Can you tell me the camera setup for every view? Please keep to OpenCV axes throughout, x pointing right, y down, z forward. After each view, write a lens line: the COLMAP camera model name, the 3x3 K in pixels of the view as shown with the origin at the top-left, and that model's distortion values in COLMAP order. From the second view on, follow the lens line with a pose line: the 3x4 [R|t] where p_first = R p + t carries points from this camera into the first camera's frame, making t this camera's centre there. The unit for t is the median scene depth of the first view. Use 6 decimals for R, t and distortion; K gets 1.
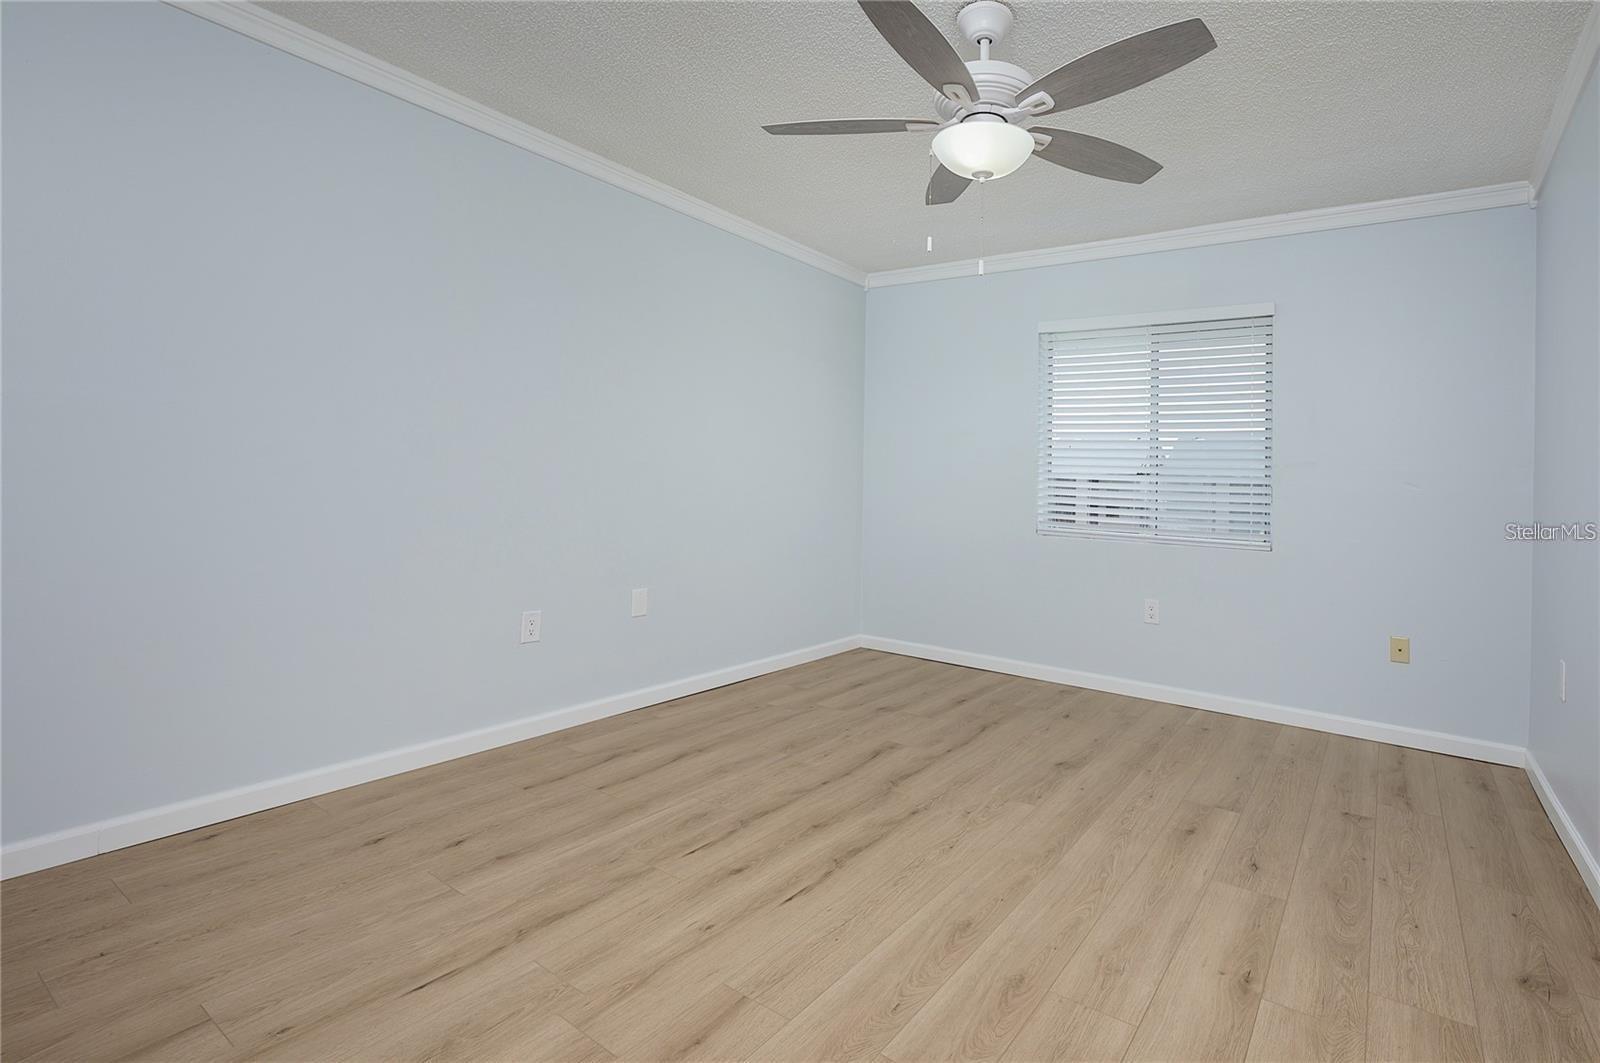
lens RADIAL K [[710.0, 0, 800.2], [0, 710.0, 542.3], [0, 0, 1]] dist [0.000939, -0.000140]
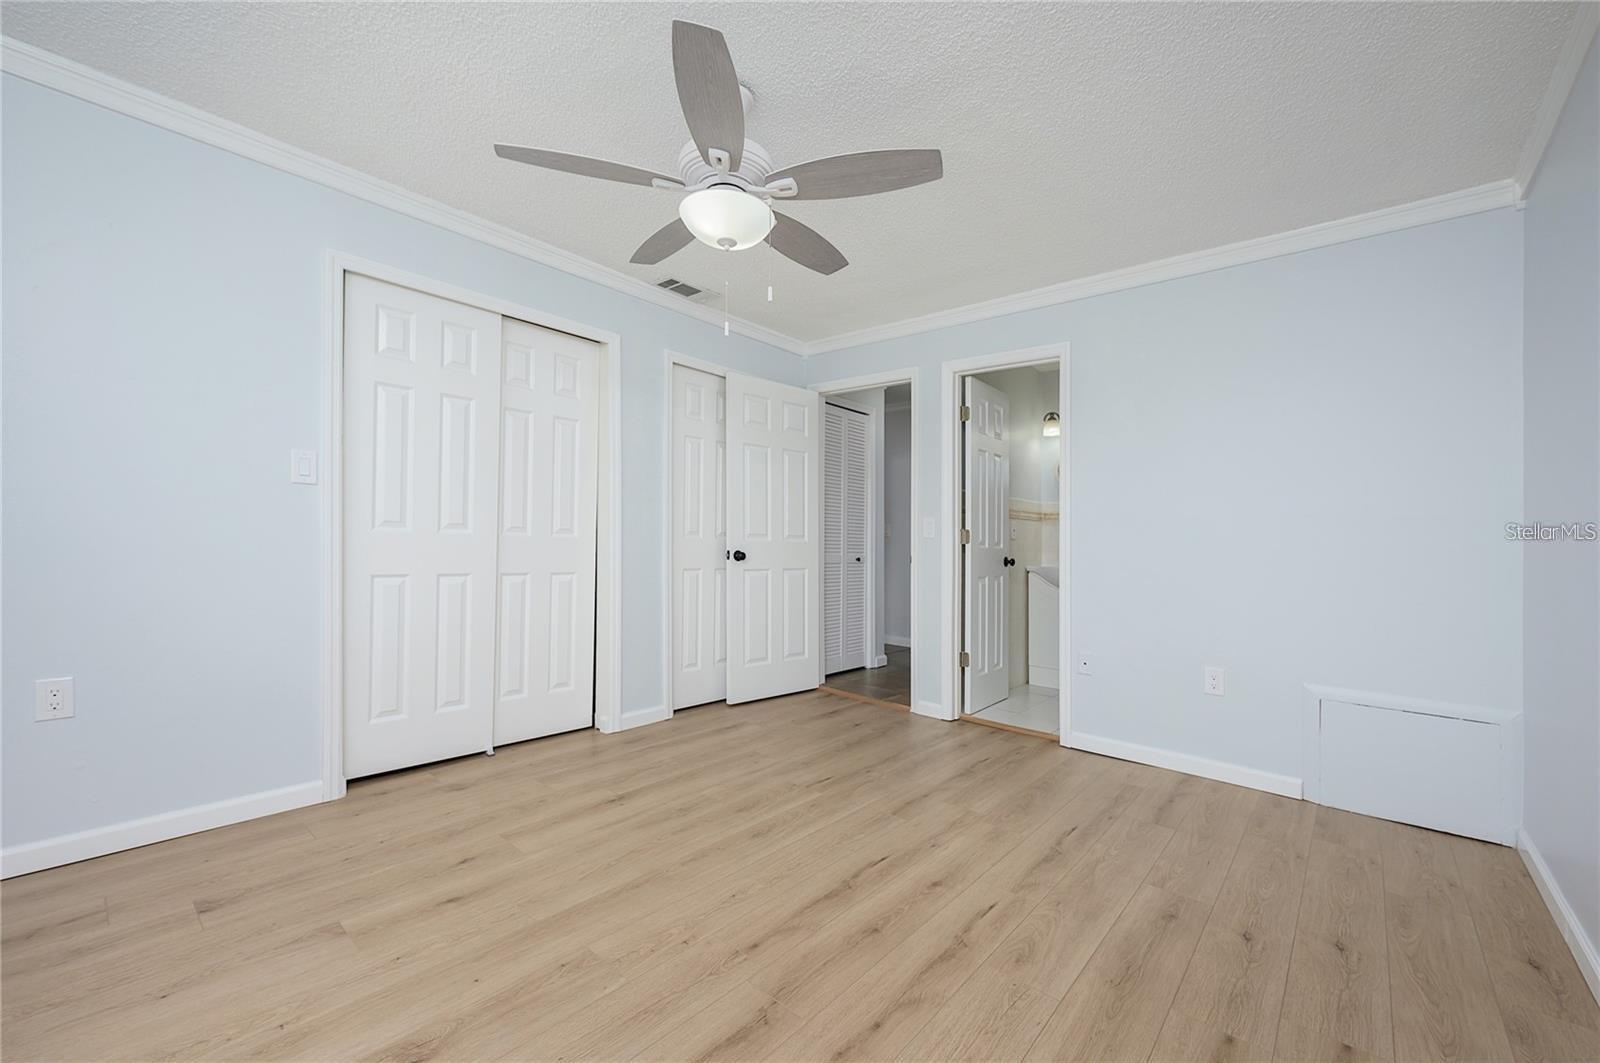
lens RADIAL K [[710.0, 0, 800.2], [0, 710.0, 542.3], [0, 0, 1]] dist [0.000939, -0.000140]
pose [[-0.997637, -0.065999, -0.019109, 0.178947], [-0.067406, 0.994013, 0.085989, -0.154300], [0.013320, 0.087074, -0.996113, 2.020427]]
